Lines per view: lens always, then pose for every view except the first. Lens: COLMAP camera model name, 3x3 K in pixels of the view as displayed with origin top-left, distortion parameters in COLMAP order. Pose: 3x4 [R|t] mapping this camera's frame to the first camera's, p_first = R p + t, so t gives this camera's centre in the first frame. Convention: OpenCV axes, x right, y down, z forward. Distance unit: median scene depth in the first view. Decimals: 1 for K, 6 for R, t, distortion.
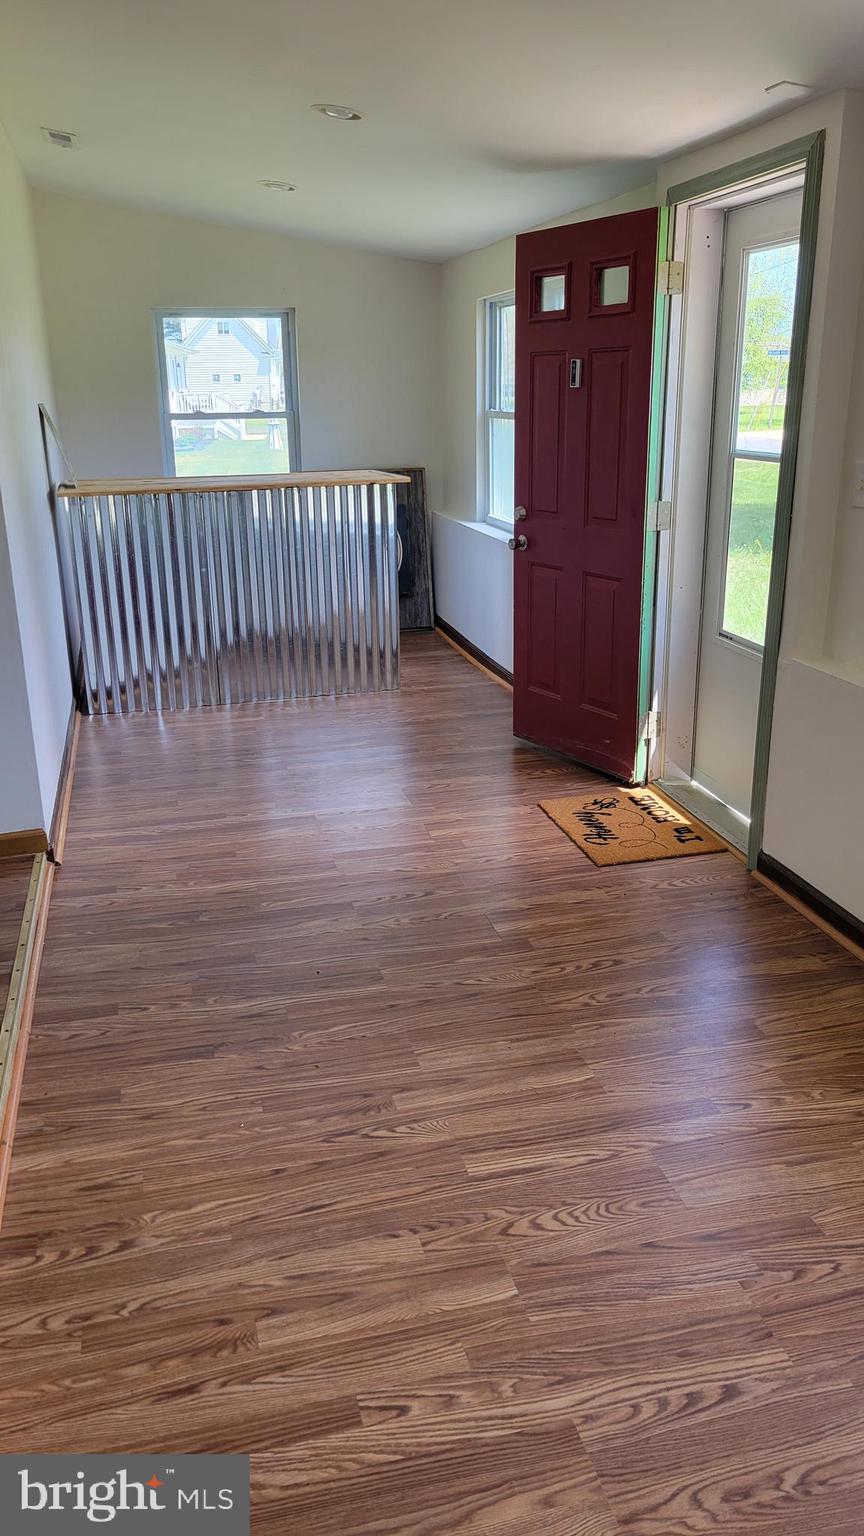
lens RADIAL K [[1156.8, 0, 432.0], [0, 1156.8, 768.0], [0, 0, 1]] dist [0.021864, 0.002919]
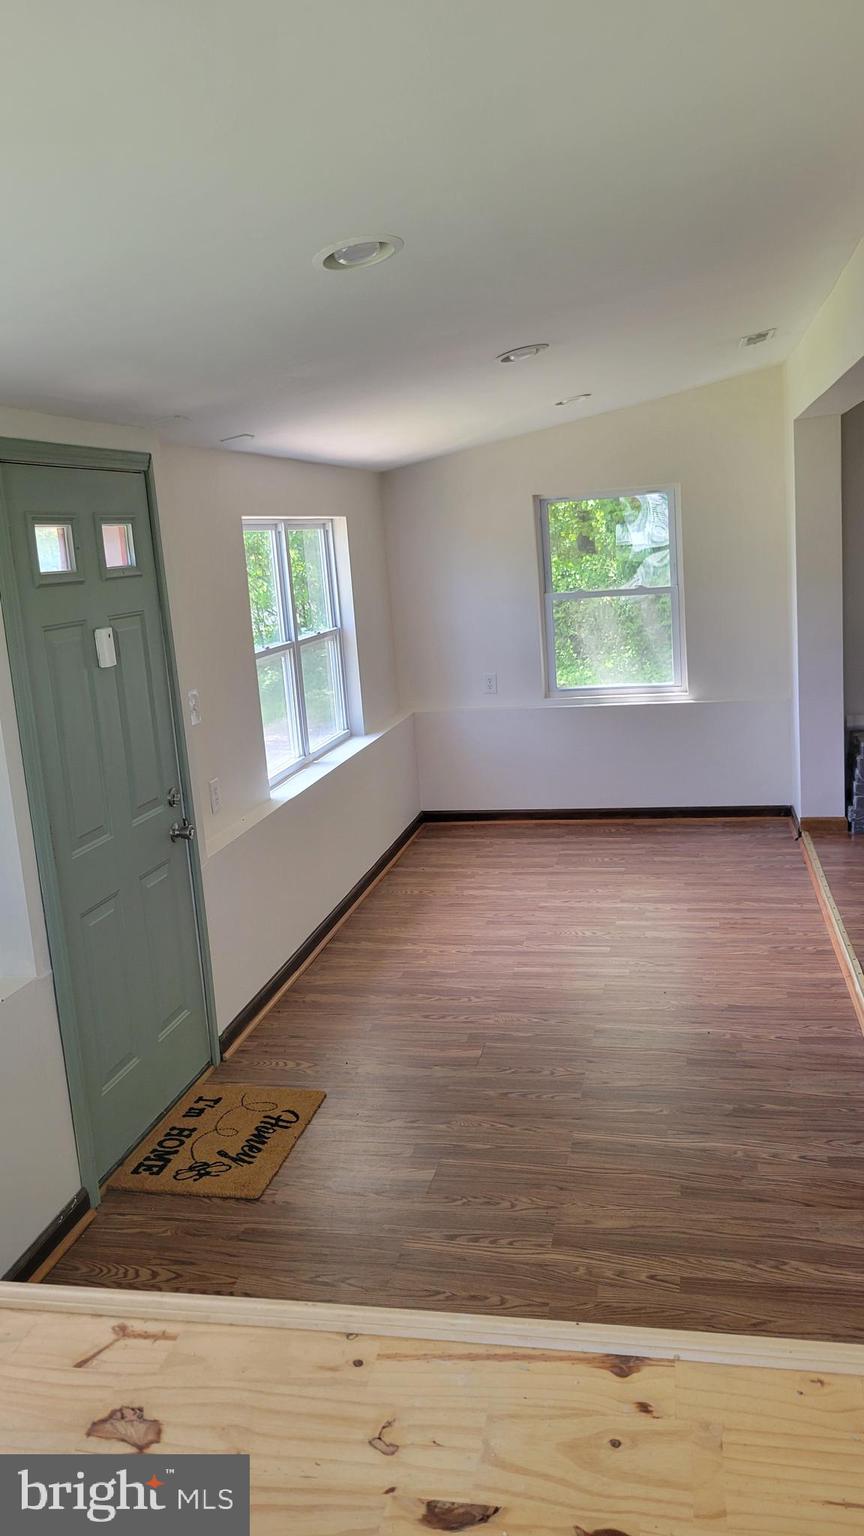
lens RADIAL K [[1156.8, 0, 432.0], [0, 1156.8, 768.0], [0, 0, 1]] dist [0.021864, 0.002919]
pose [[-0.890947, -0.007303, 0.454048, -0.536657], [0.224806, 0.861658, 0.454980, -0.815555], [-0.394557, 0.507436, -0.766051, 2.184085]]
